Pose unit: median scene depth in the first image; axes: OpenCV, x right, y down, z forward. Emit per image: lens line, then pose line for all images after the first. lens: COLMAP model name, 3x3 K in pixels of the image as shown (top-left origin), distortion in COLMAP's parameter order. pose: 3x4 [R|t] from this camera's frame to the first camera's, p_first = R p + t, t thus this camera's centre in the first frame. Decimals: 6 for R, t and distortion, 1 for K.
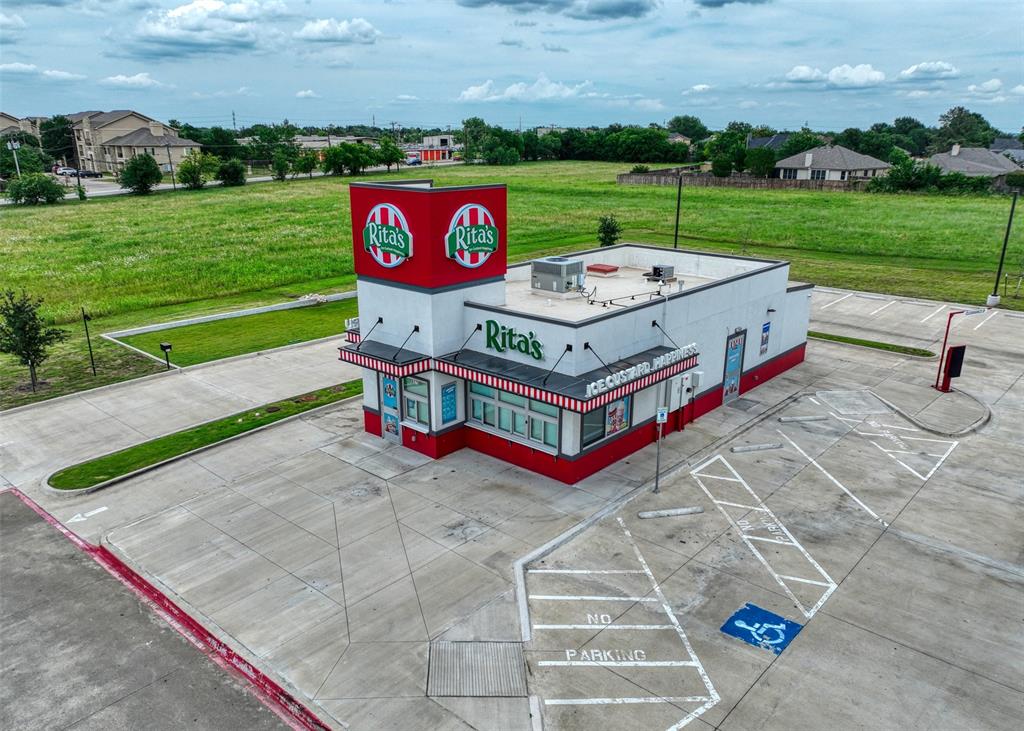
lens RADIAL K [[757.9, 0, 512.9], [0, 757.9, 381.0], [0, 0, 1]] dist [0.006262, 0.003757]
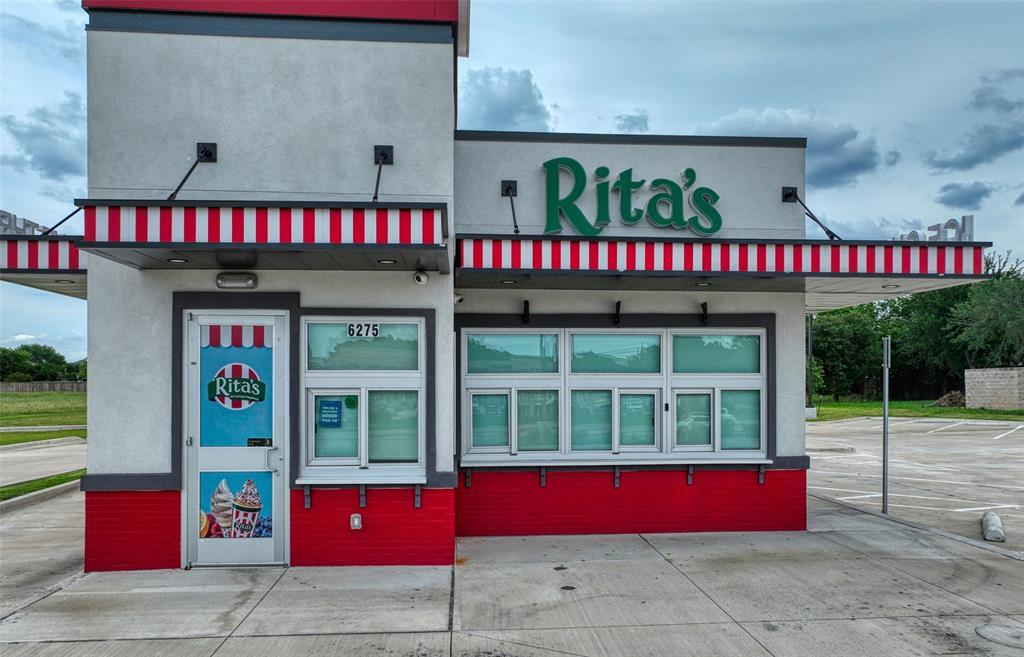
lens RADIAL K [[754.4, 0, 514.3], [0, 754.4, 382.7], [0, 0, 1]] dist [0.002868, -0.000150]
pose [[0.695875, -0.003653, 0.718153, -0.309693], [0.225498, 0.950525, -0.213667, 0.103514], [-0.681842, 0.310628, 0.662271, 0.741529]]
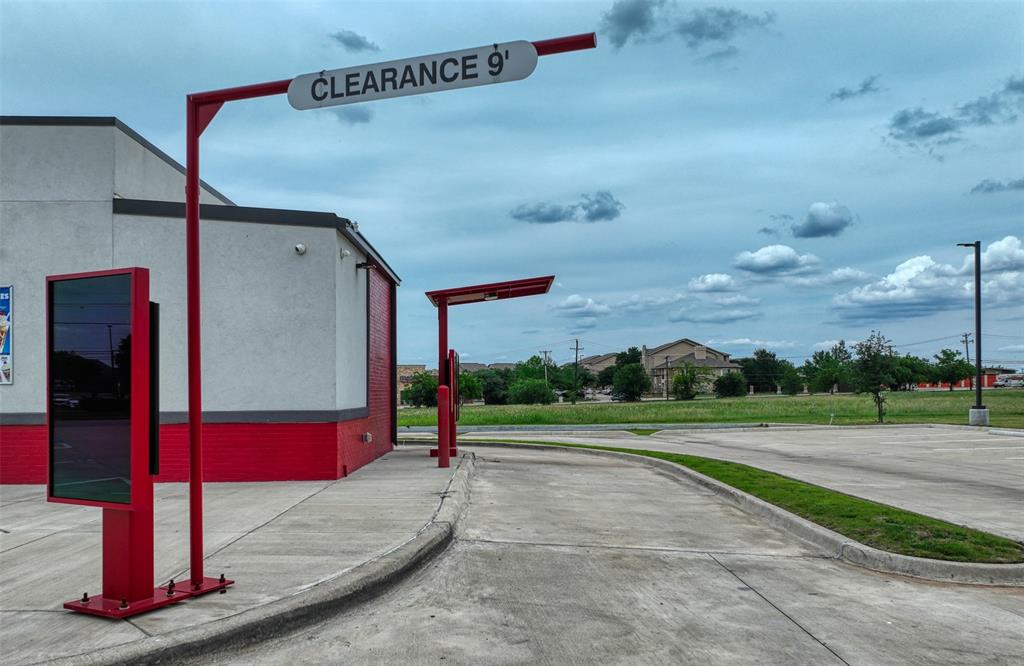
lens RADIAL K [[769.7, 0, 511.2], [0, 769.7, 386.1], [0, 0, 1]] dist [0.003885, 0.001659]
pose [[0.681803, -0.015262, -0.731377, 0.925566], [-0.215990, 0.951011, -0.221195, -0.013403], [0.698923, 0.308782, 0.645105, 1.206142]]
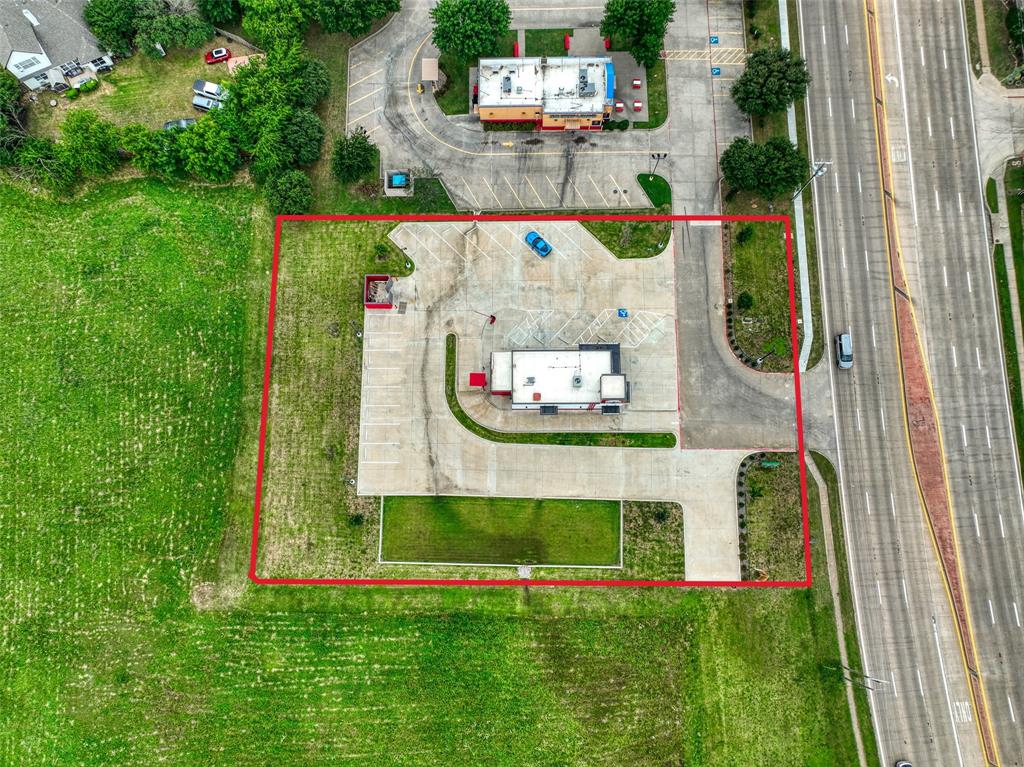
lens RADIAL K [[715.0, 0, 507.3], [0, 715.0, 386.1], [0, 0, 1]] dist [0.005794, 0.006005]
pose [[-0.663024, -0.734187, 0.146179, -0.294814], [0.252132, -0.035150, 0.967054, -4.337035], [-0.704860, 0.678037, 0.208417, 0.554583]]
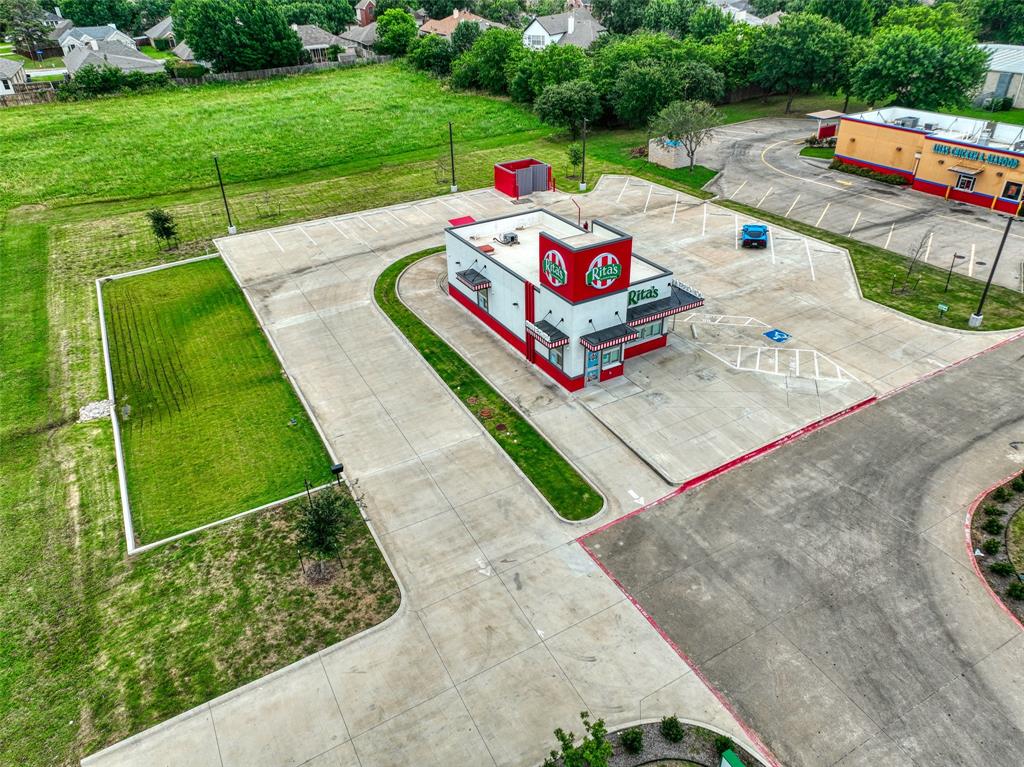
lens RADIAL K [[715.0, 0, 507.3], [0, 715.0, 386.1], [0, 0, 1]] dist [0.005794, 0.006005]
pose [[0.325852, -0.508037, 0.797320, -1.567109], [0.323128, 0.852409, 0.411081, -0.666178], [-0.888487, 0.123685, 0.441920, 0.485517]]
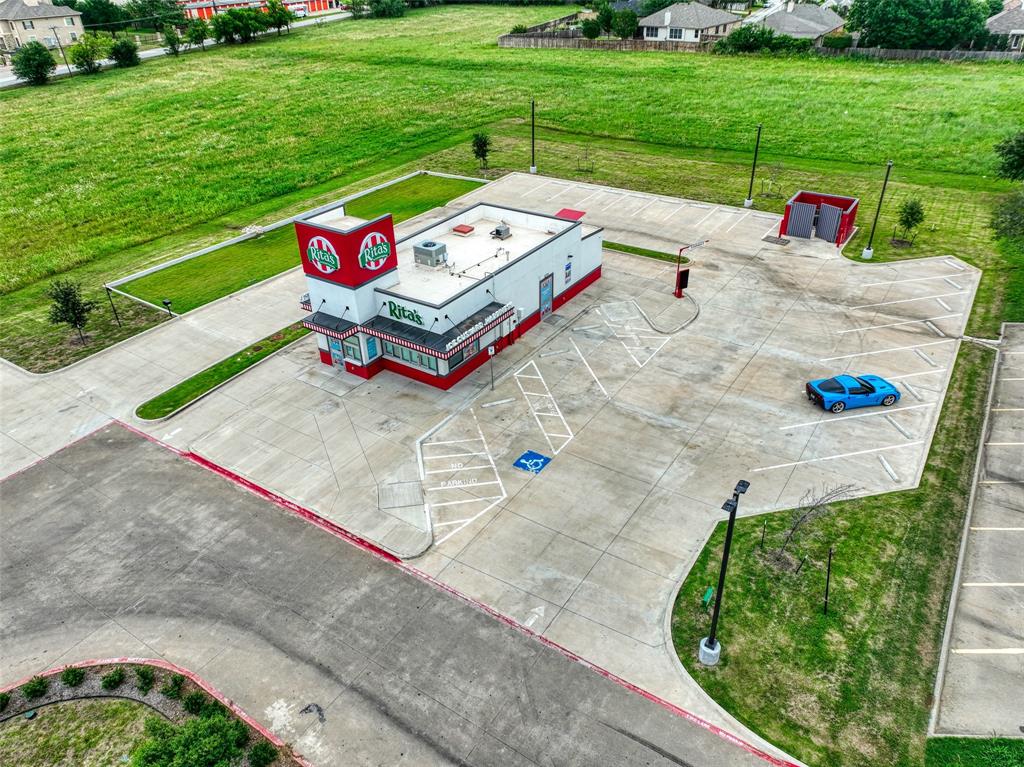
lens RADIAL K [[709.3, 0, 509.4], [0, 709.3, 380.9], [0, 0, 1]] dist [0.007734, 0.004071]
pose [[0.990893, -0.093925, 0.096485, 0.060783], [0.068426, 0.968371, 0.239948, -0.255918], [-0.115970, -0.231161, 0.965979, -0.587409]]
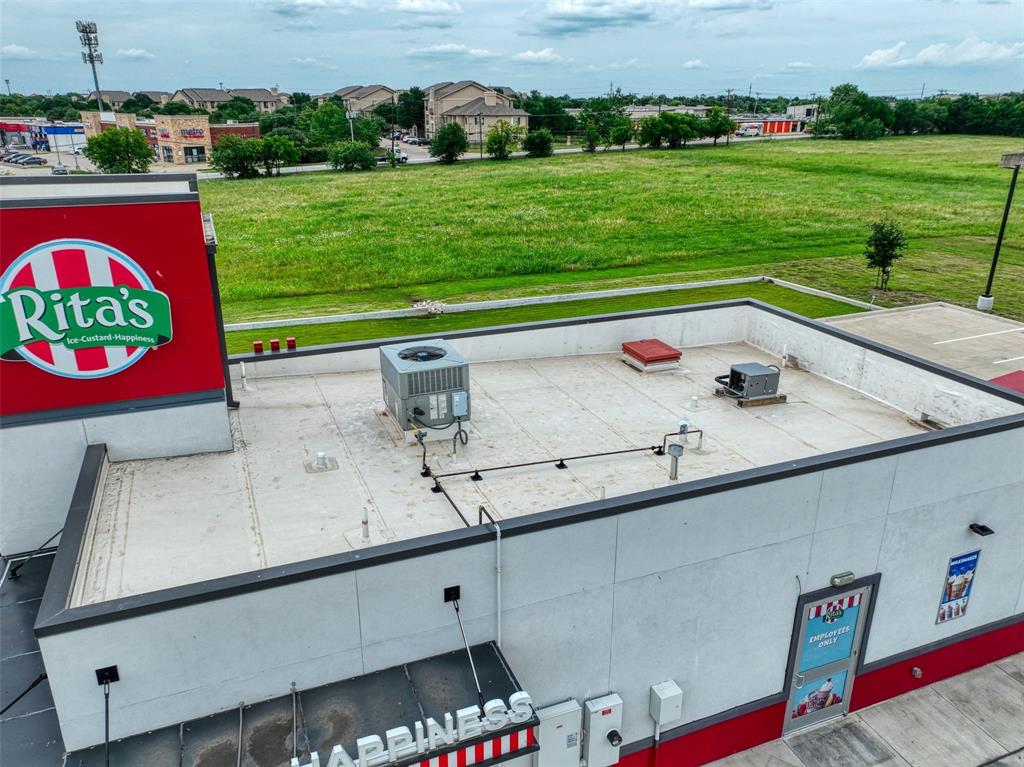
lens RADIAL K [[755.7, 0, 513.8], [0, 755.7, 384.4], [0, 0, 1]] dist [0.005382, 0.005797]
pose [[0.894733, 0.153371, -0.419440, 0.346111], [-0.136636, 0.988155, 0.069859, -0.203097], [0.425186, -0.005194, 0.905091, 0.670557]]
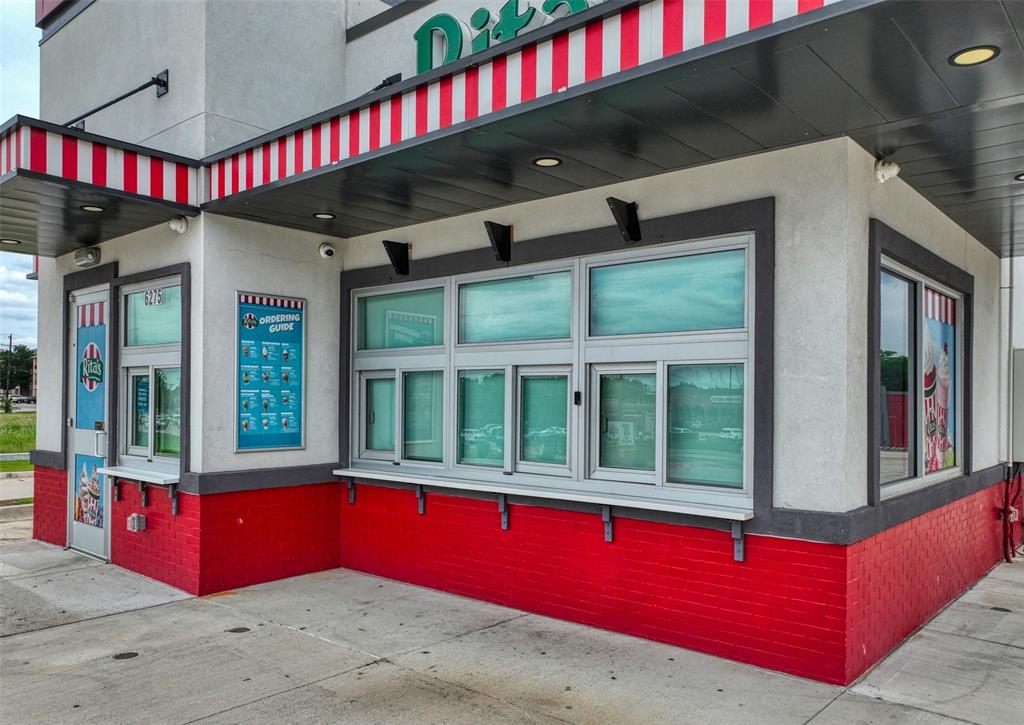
lens RADIAL K [[774.4, 0, 498.7], [0, 774.4, 393.5], [0, 0, 1]] dist [0.003741, 0.006343]
pose [[0.999985, 0.004249, 0.003409, -0.006021], [-0.002953, 0.948630, -0.316375, 0.119484], [-0.004578, 0.316360, 0.948628, 0.736976]]
